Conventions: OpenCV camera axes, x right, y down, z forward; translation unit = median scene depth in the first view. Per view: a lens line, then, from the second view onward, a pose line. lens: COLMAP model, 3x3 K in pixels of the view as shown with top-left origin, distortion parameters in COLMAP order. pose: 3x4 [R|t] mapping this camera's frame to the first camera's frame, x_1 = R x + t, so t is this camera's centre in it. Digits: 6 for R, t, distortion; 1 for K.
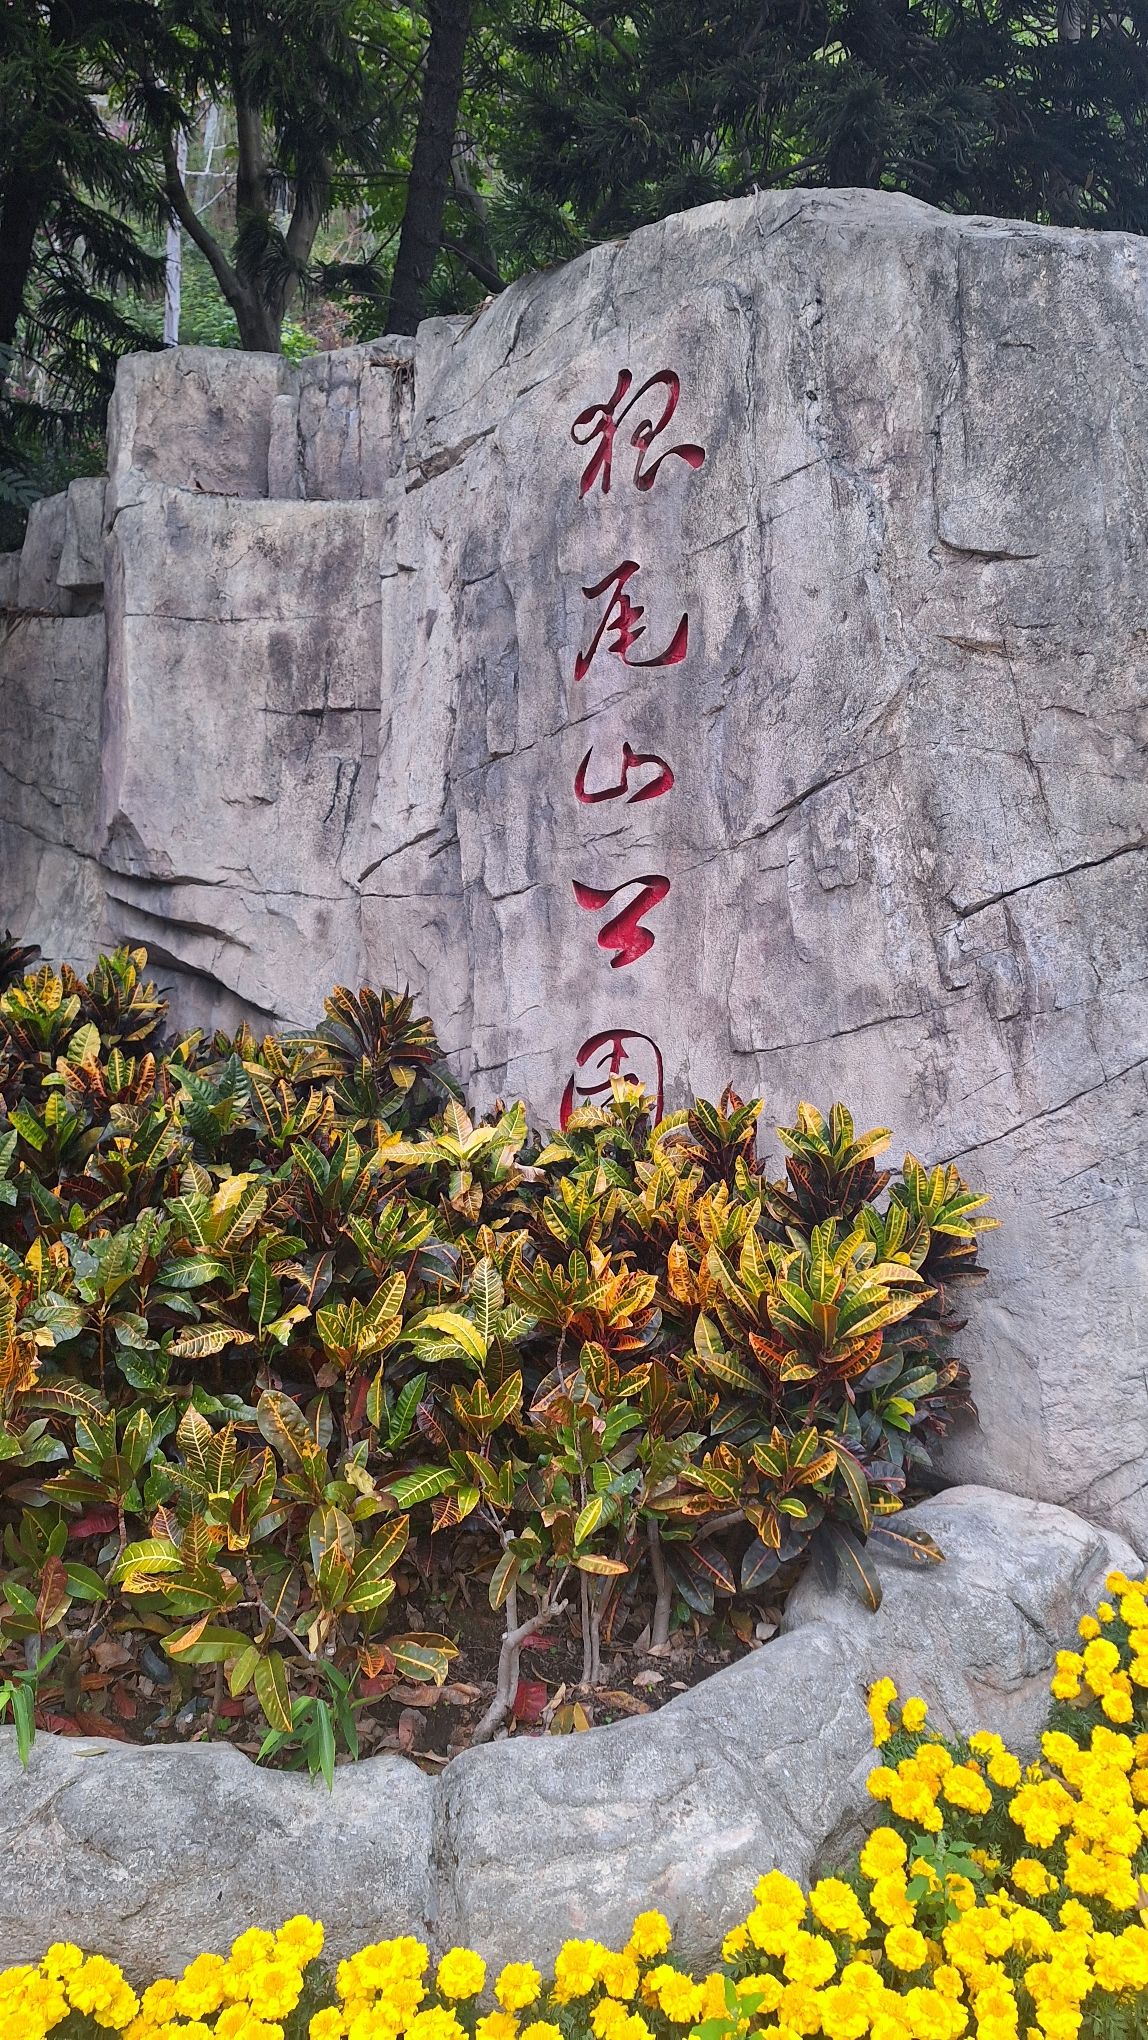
lens RADIAL K [[1444.6, 0, 578.9], [0, 1444.6, 1020.8], [0, 0, 1]] dist [0.071854, -0.002462]
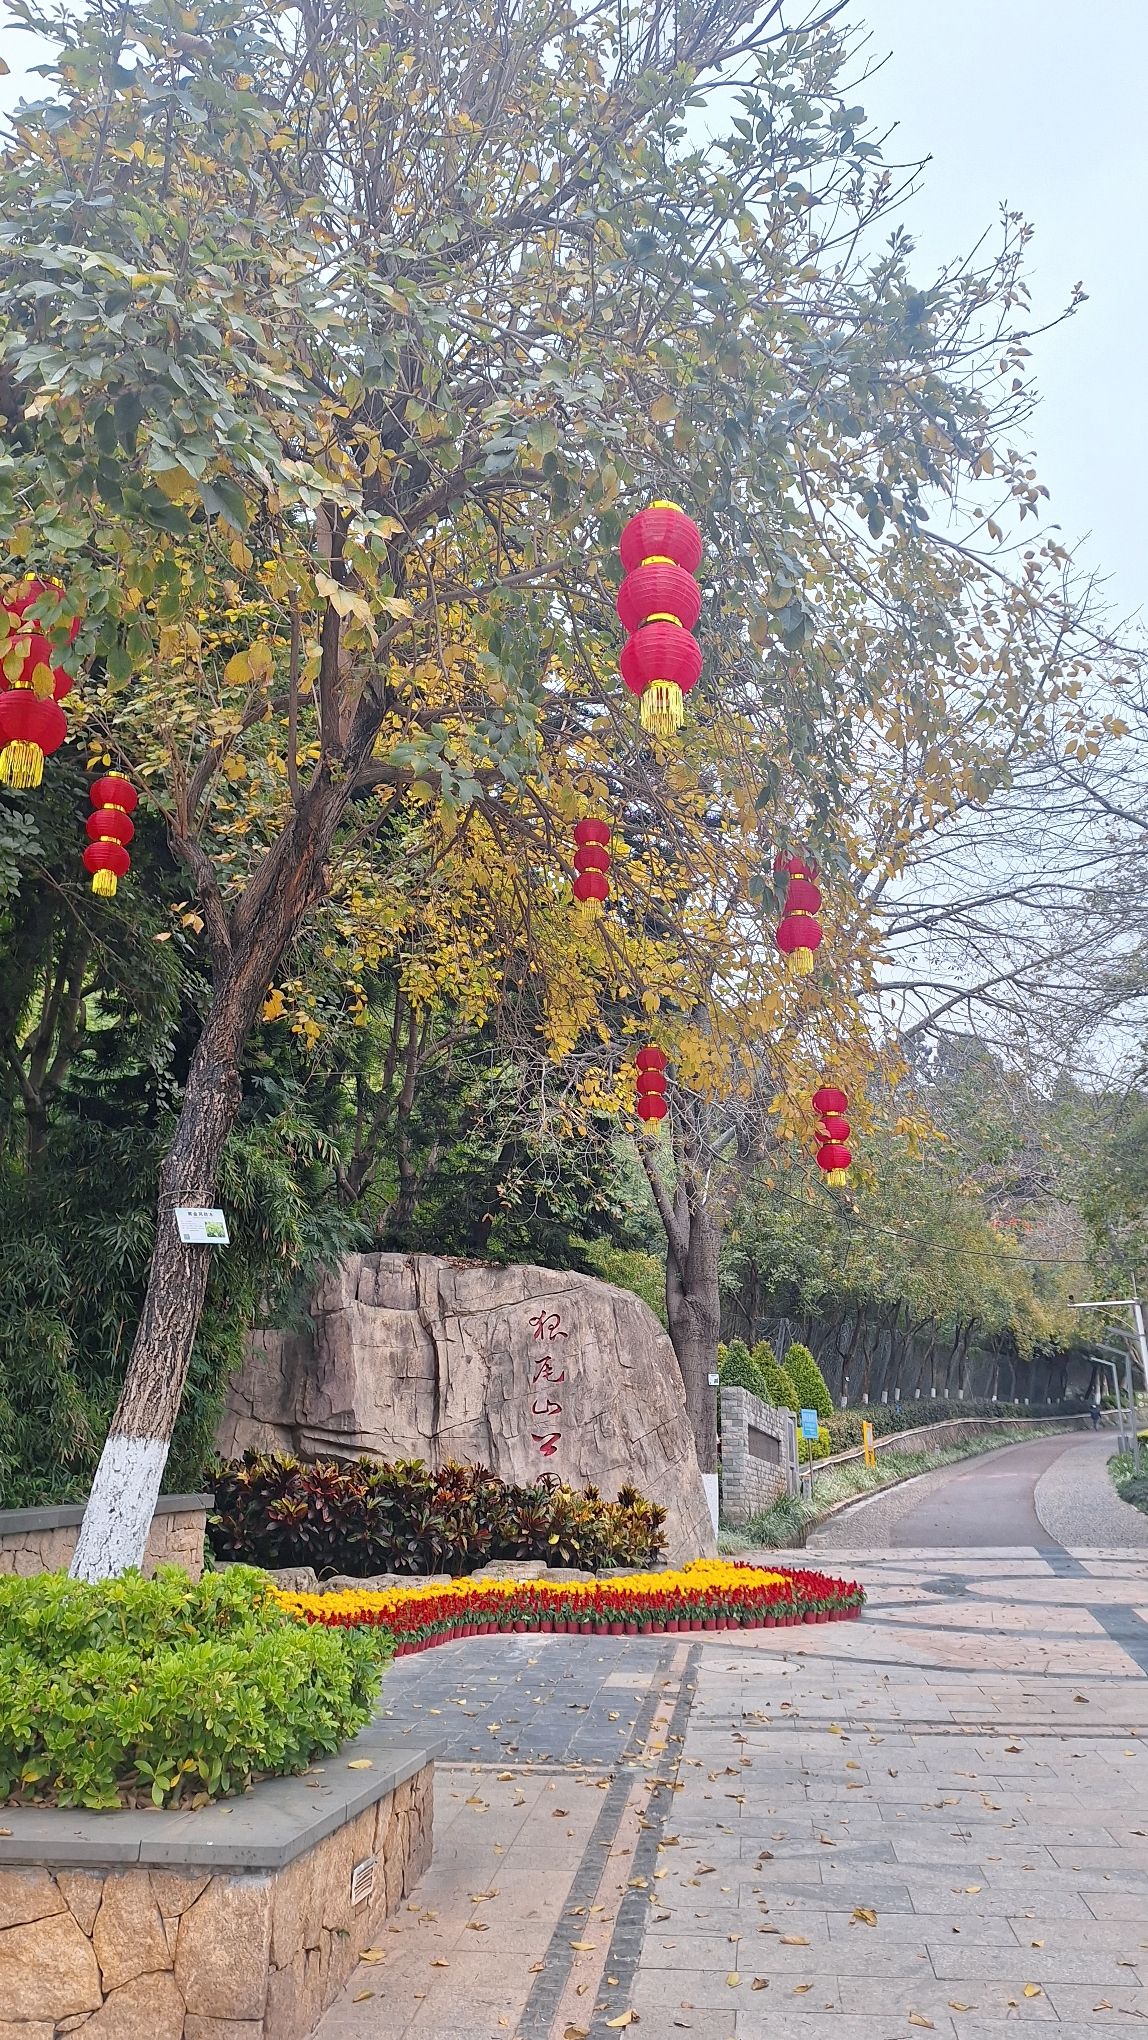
lens RADIAL K [[1444.6, 0, 583.2], [0, 1444.6, 1013.6], [0, 0, 1]] dist [0.071854, -0.002462]
pose [[0.692132, 0.213855, 0.689361, -2.988859], [0.056570, 0.936086, -0.347192, 0.223218], [-0.719550, 0.279300, 0.635798, -2.024308]]
